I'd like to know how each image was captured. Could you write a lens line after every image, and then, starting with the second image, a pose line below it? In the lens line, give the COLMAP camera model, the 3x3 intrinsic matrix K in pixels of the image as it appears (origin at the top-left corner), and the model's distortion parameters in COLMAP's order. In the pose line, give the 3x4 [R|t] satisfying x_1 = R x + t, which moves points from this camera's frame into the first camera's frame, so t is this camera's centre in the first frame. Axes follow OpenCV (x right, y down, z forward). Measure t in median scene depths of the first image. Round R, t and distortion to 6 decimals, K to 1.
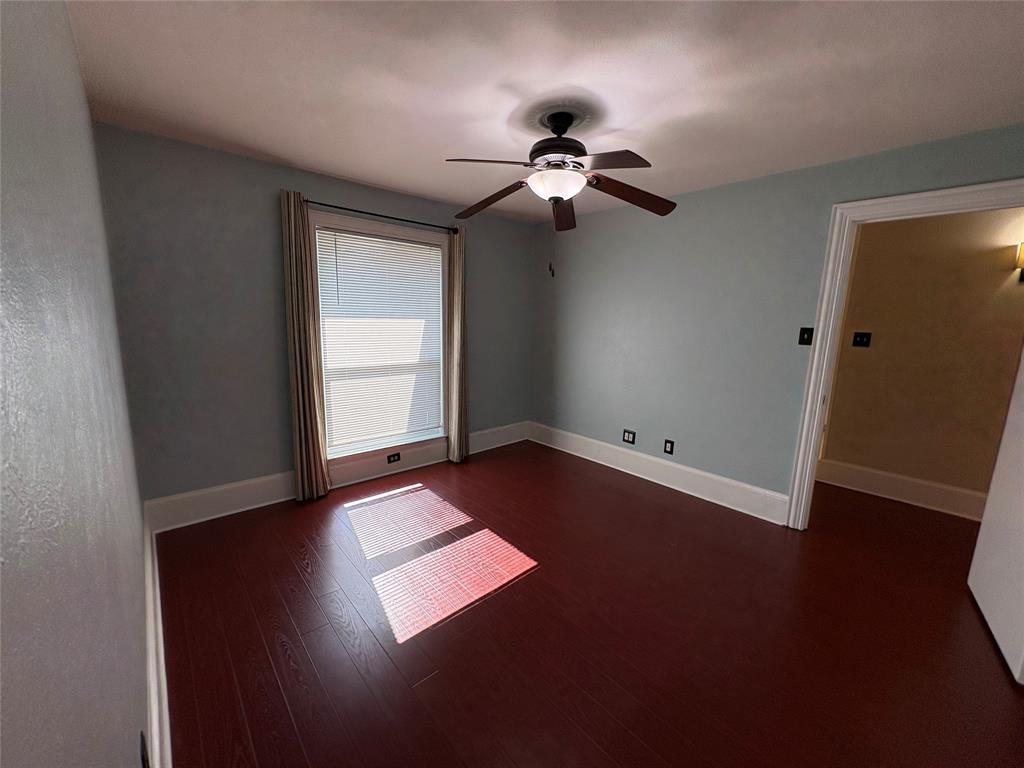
lens RADIAL K [[407.5, 0, 512.0], [0, 407.5, 384.0], [0, 0, 1]] dist [0.001189, -0.000119]
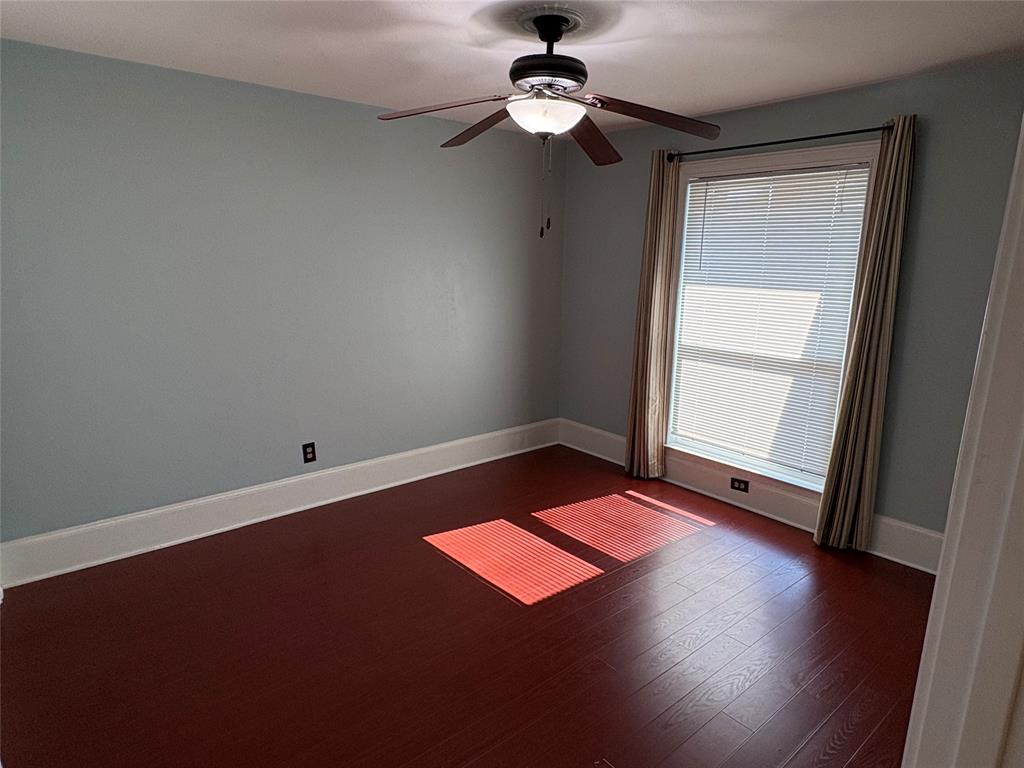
lens RADIAL K [[601.4, 0, 515.0], [0, 601.4, 384.4], [0, 0, 1]] dist [-0.006358, -0.000719]
pose [[-0.019215, 0.184160, -0.982708, 0.750996], [-0.188394, 0.964616, 0.184454, -0.112026], [0.981905, 0.188681, 0.016160, 0.596060]]
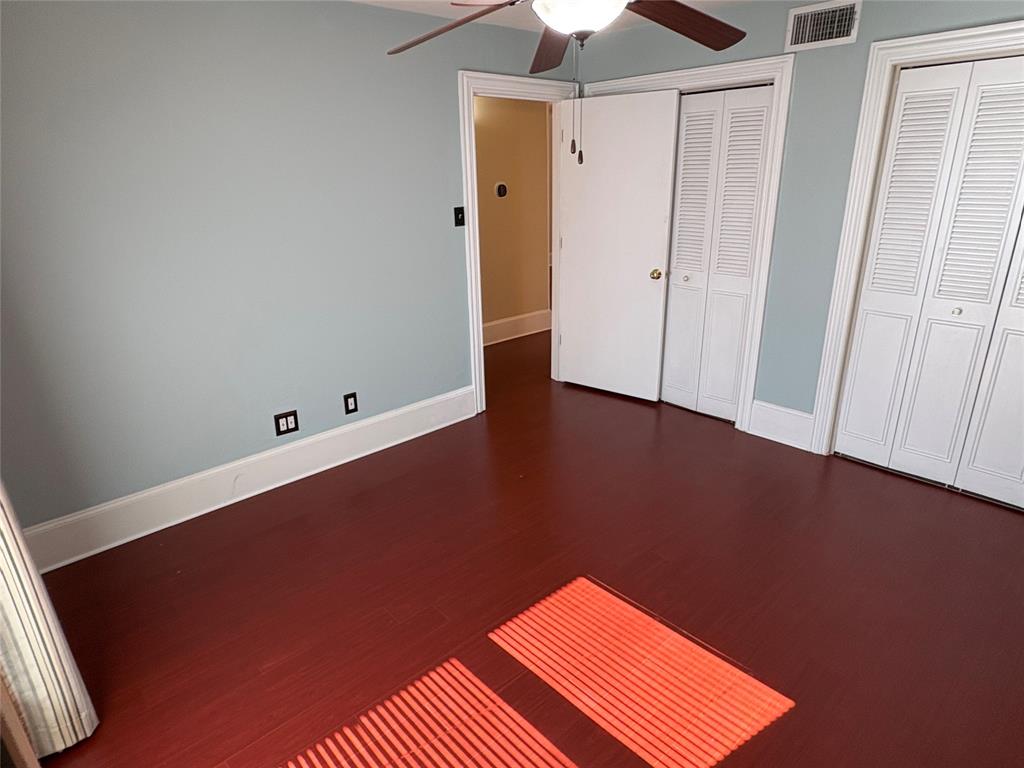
lens RADIAL K [[601.4, 0, 515.0], [0, 601.4, 384.4], [0, 0, 1]] dist [-0.006358, -0.000719]
pose [[-0.025191, -0.363735, 0.931162, -0.542126], [0.184332, 0.913796, 0.361938, -0.185931], [-0.982541, 0.180760, 0.044029, 0.682176]]
